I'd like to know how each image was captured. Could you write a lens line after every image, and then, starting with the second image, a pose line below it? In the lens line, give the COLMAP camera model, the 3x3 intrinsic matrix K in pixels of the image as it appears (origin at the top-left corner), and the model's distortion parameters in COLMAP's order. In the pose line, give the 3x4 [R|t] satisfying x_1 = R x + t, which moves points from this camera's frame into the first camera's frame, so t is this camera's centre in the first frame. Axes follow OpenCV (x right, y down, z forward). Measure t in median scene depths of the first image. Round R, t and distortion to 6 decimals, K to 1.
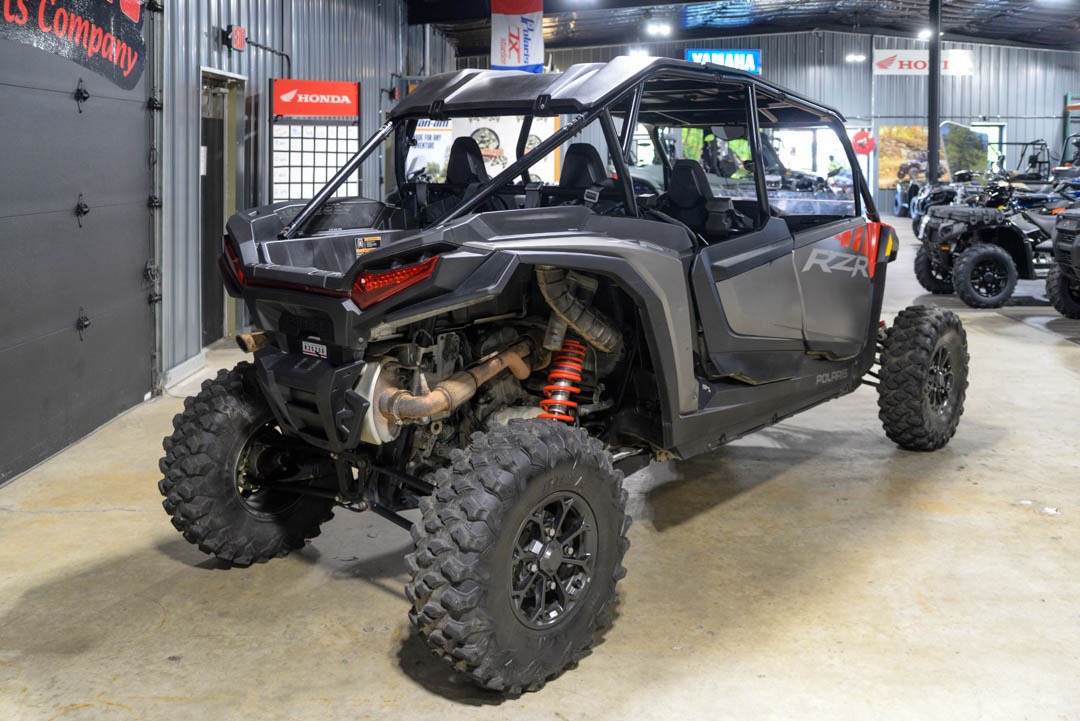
lens RADIAL K [[987.2, 0, 603.5], [0, 987.2, 315.9], [0, 0, 1]] dist [-0.080231, 0.129535]
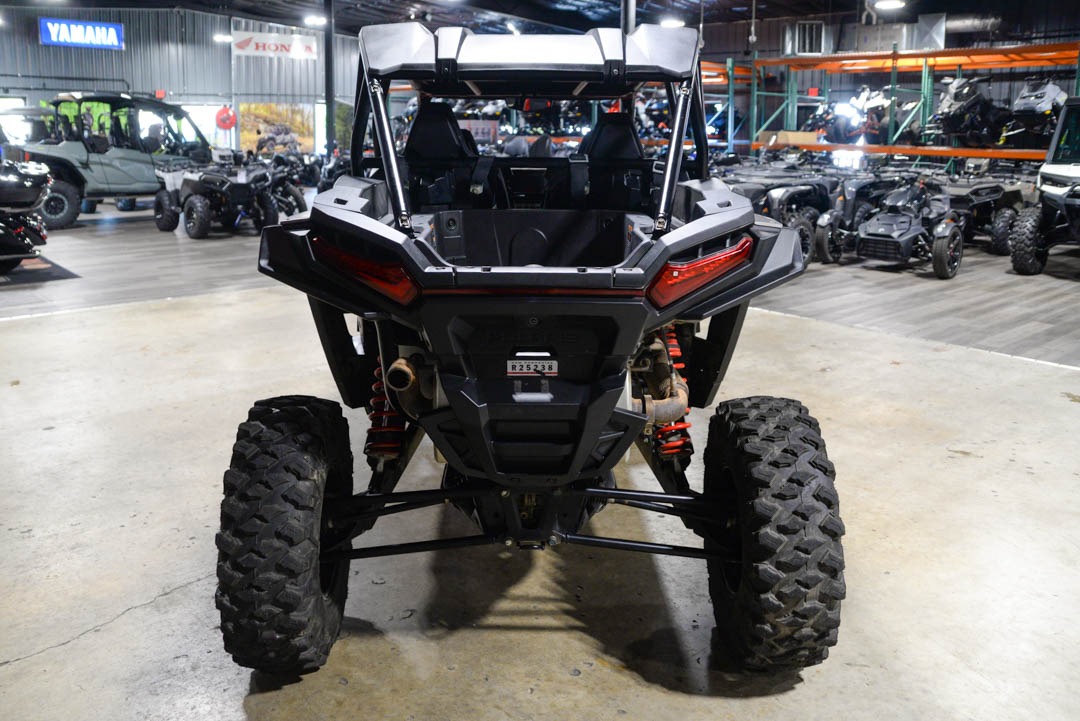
lens RADIAL K [[866.0, 0, 529.7], [0, 866.0, 338.3], [0, 0, 1]] dist [-0.113827, 0.110008]
pose [[0.767990, -0.147126, 0.623334, -0.126474], [0.098910, 0.988826, 0.111530, -0.011832], [-0.632778, -0.024000, 0.773961, 0.078922]]
